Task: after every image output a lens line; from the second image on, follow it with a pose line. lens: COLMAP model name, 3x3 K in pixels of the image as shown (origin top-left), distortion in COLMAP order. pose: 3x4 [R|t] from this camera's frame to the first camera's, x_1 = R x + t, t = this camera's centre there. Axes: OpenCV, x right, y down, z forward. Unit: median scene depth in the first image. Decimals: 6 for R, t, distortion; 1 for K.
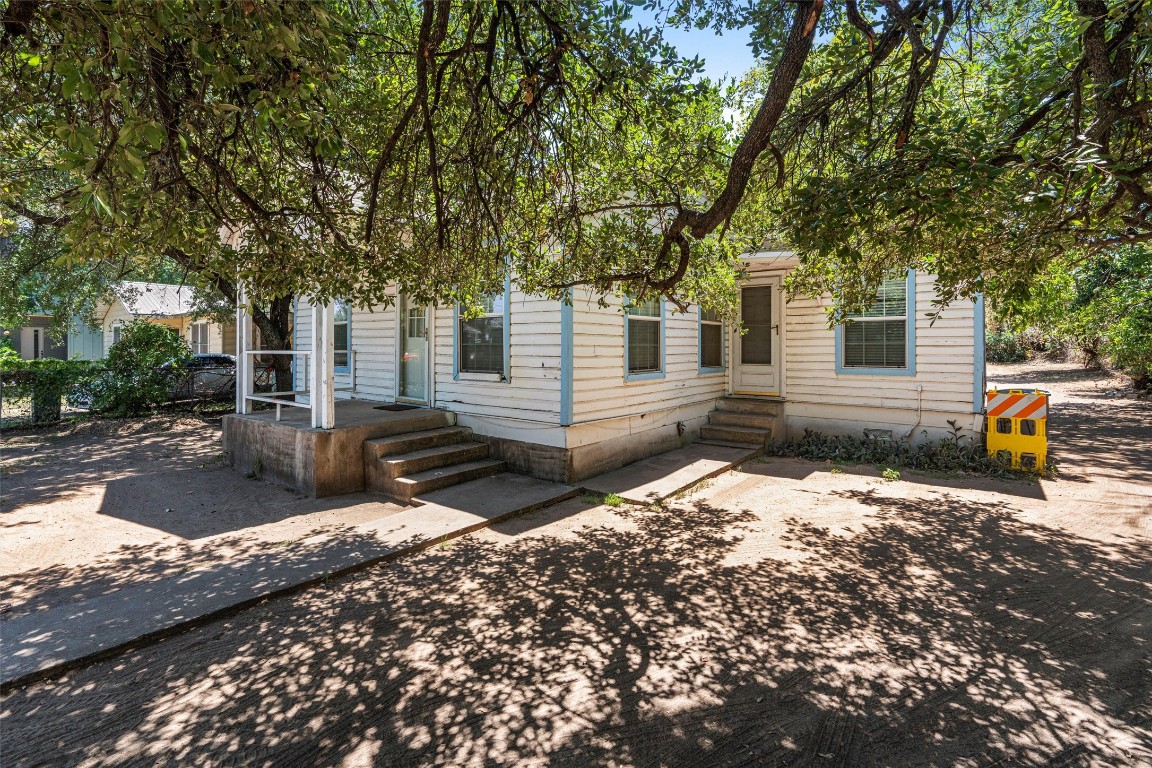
lens RADIAL K [[531.3, 0, 580.7], [0, 531.3, 347.6], [0, 0, 1]] dist [-0.005030, 0.000555]
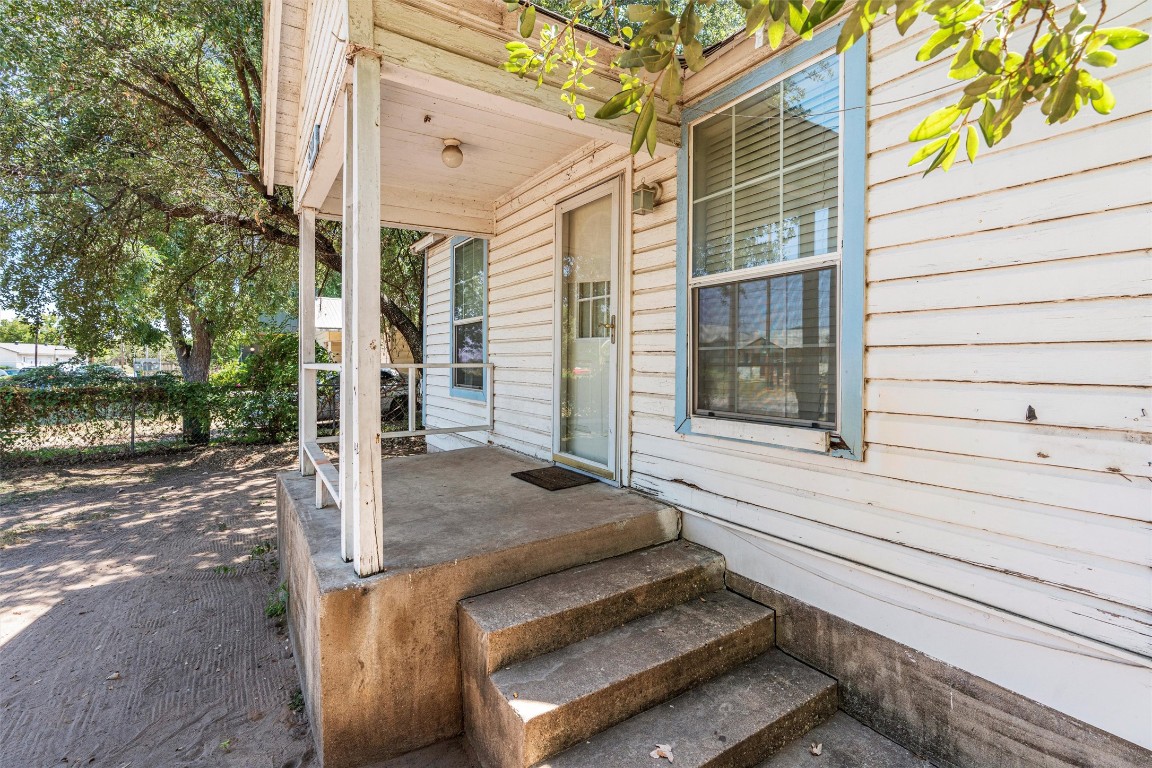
lens RADIAL K [[519.3, 0, 573.7], [0, 519.3, 378.8], [0, 0, 1]] dist [-0.003982, -0.000111]
pose [[0.946207, 0.010335, -0.323397, -0.228071], [0.000038, 0.999486, 0.032054, 0.005791], [0.323562, -0.030343, 0.945720, 0.724738]]
